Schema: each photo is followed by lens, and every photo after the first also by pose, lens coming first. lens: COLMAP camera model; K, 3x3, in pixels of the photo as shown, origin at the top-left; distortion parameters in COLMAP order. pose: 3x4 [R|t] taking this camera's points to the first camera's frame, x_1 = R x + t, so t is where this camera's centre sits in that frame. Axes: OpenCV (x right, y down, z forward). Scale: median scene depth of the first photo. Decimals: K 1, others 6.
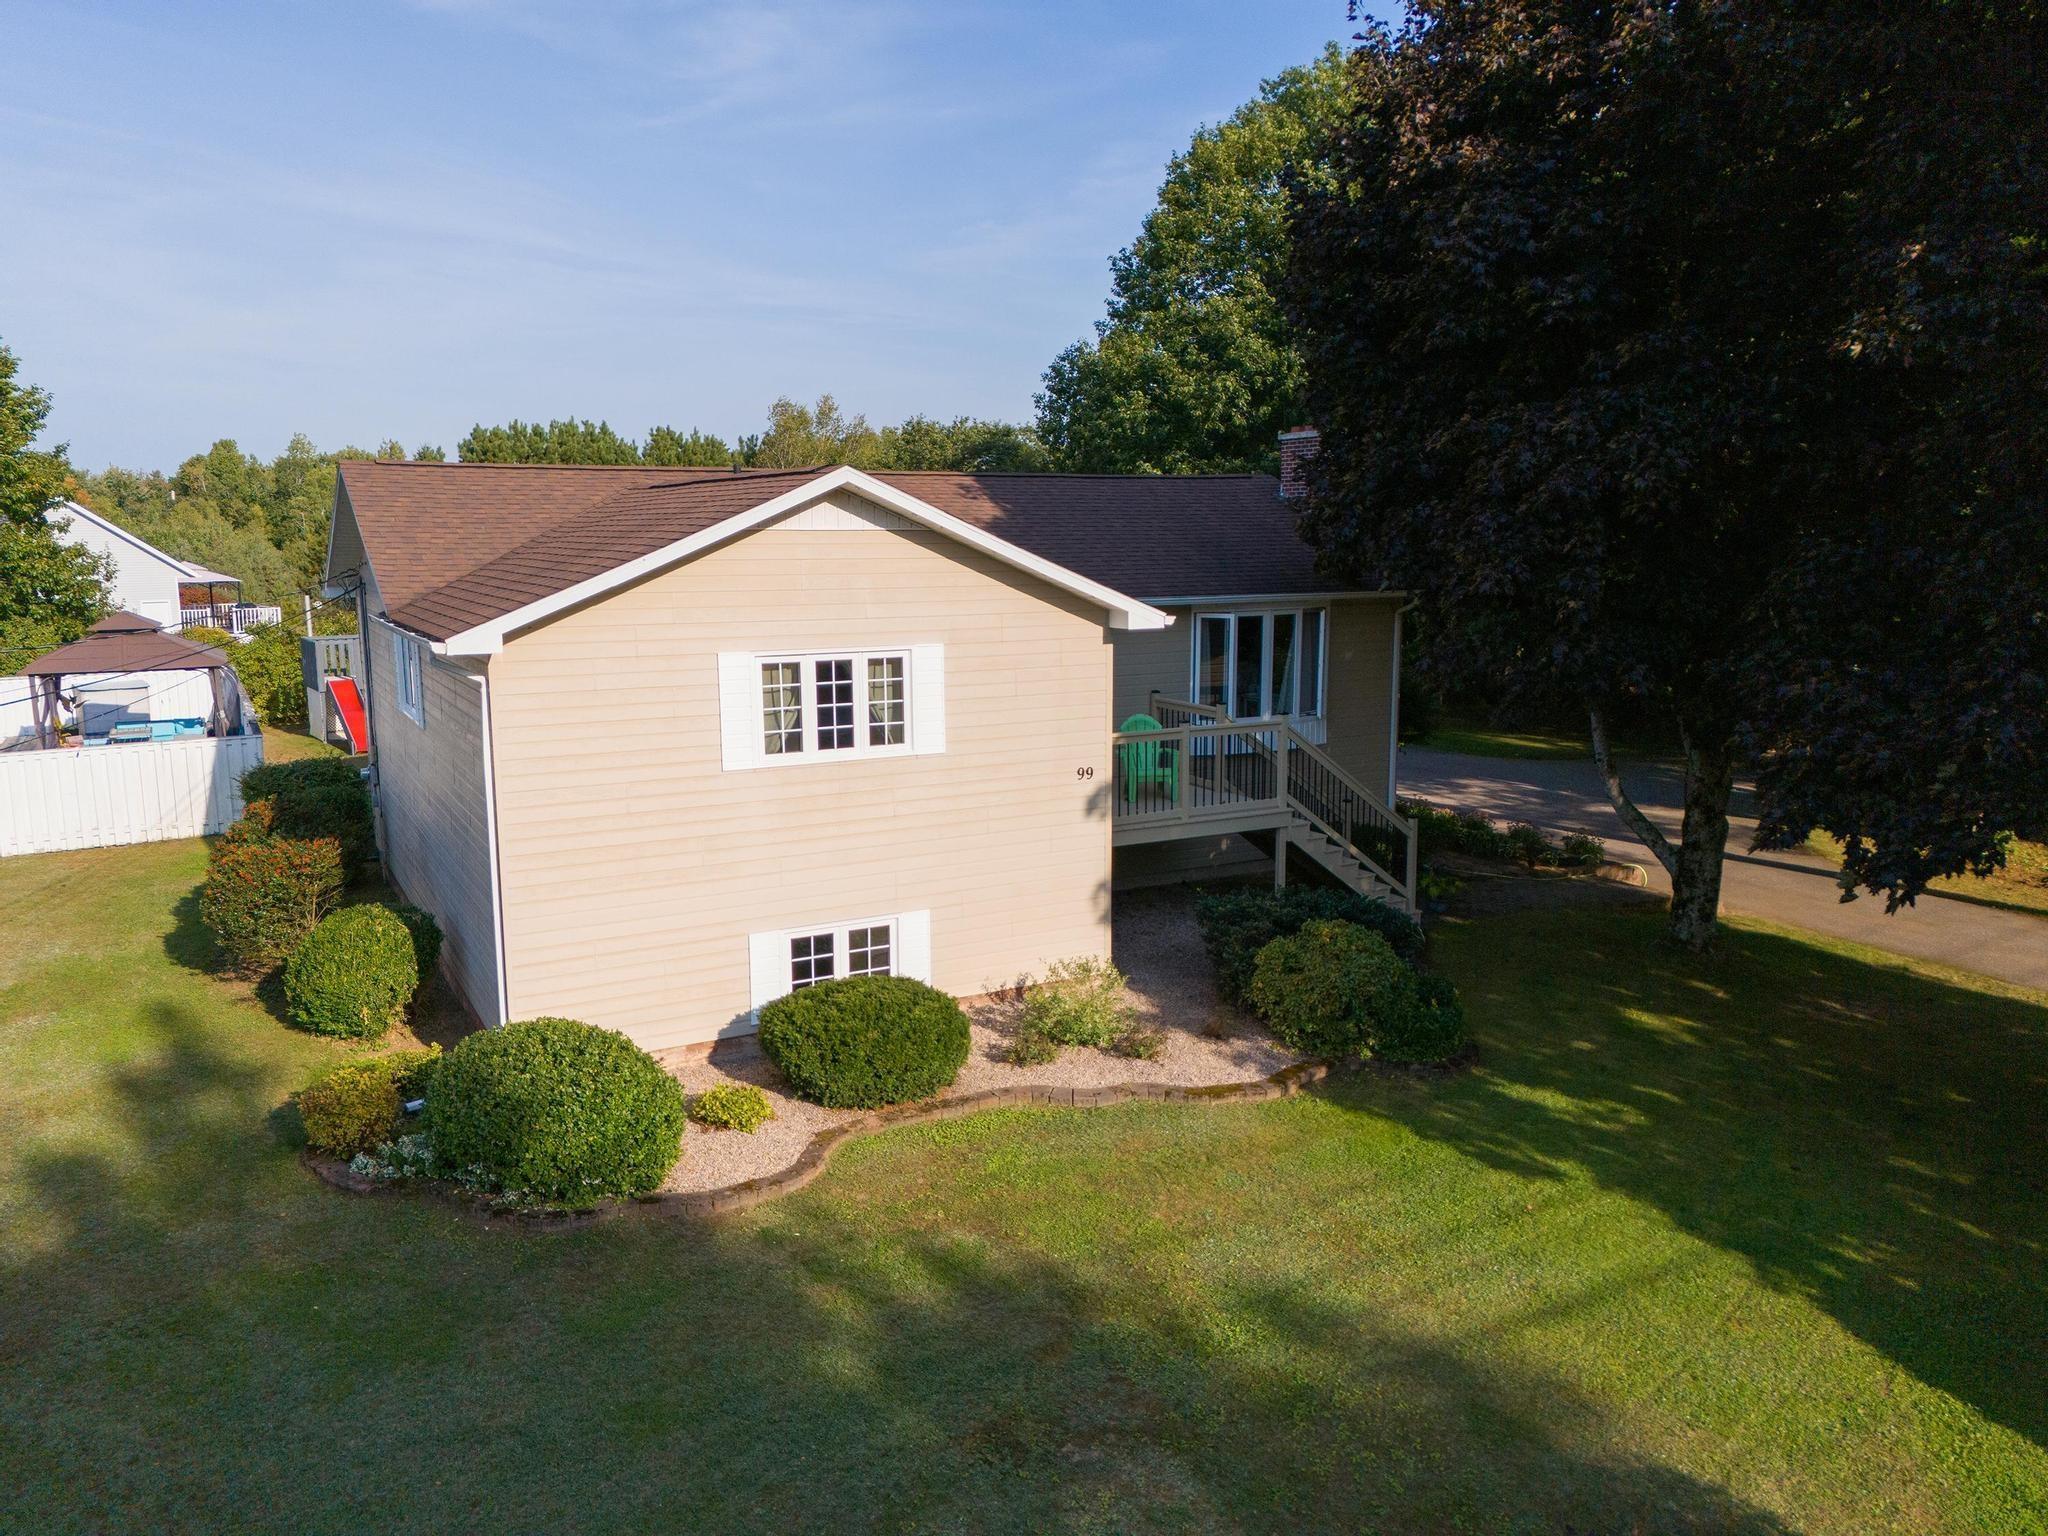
lens RADIAL K [[1518.4, 0, 1050.5], [0, 1518.4, 768.4], [0, 0, 1]] dist [0.028279, -0.001098]
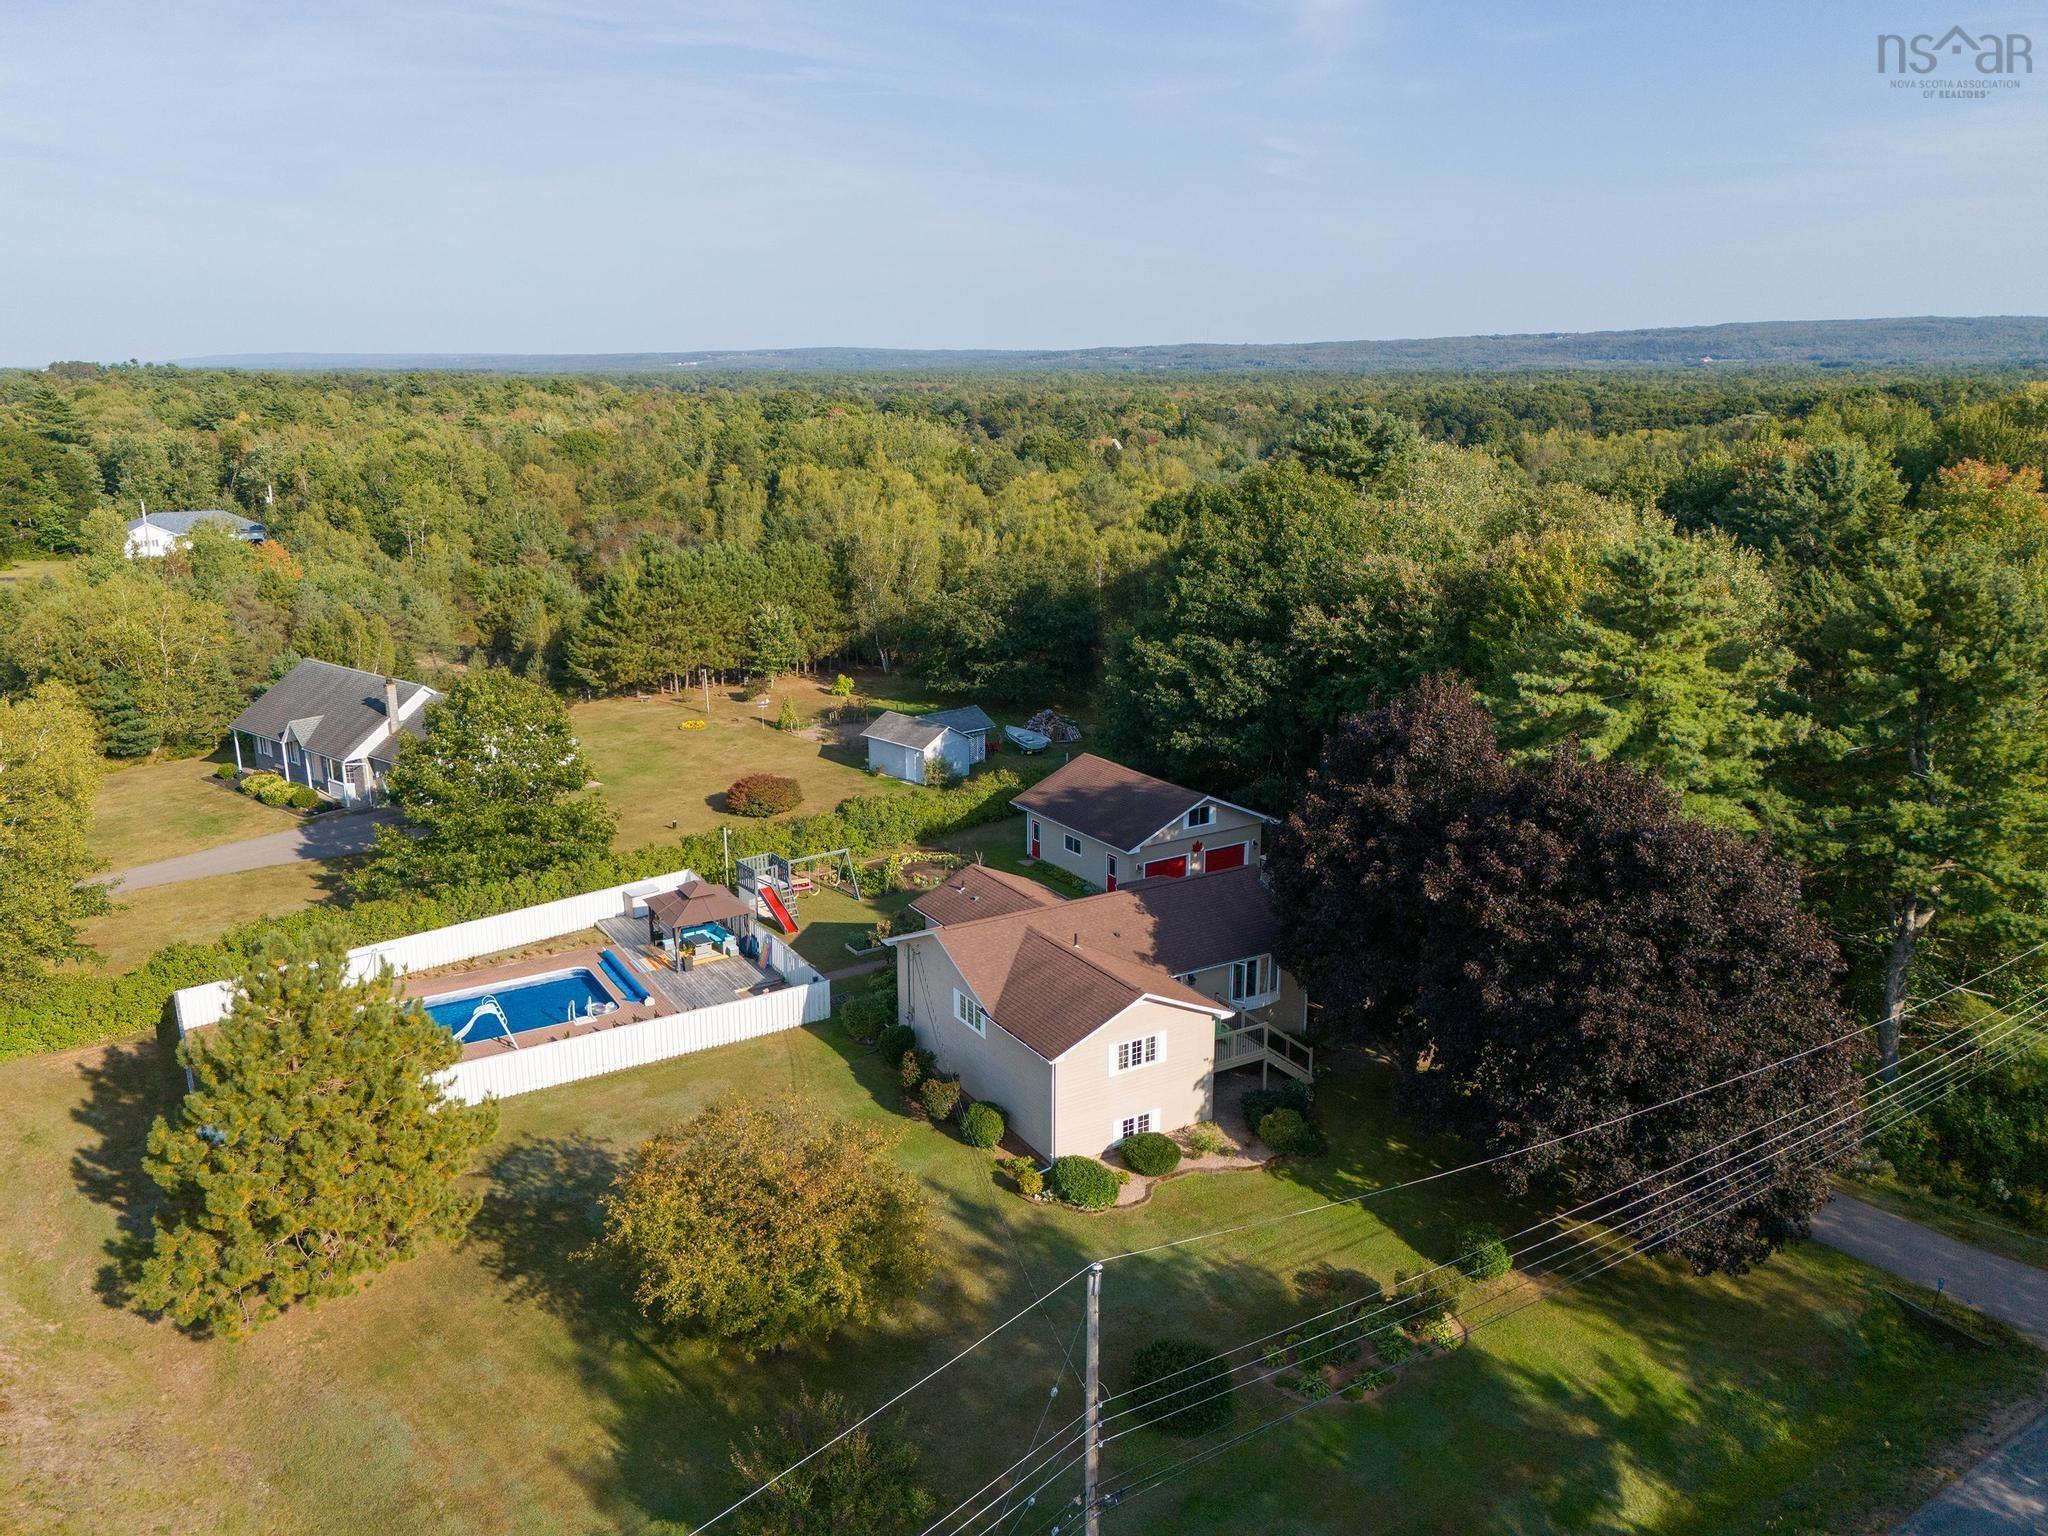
lens RADIAL K [[1518.4, 0, 1050.5], [0, 1518.4, 768.4], [0, 0, 1]] dist [0.028279, -0.001098]
pose [[0.999114, -0.003974, 0.041908, -0.469841], [-0.000051, 0.995419, 0.095608, -0.985666], [-0.042096, -0.095526, 0.994536, -2.260877]]
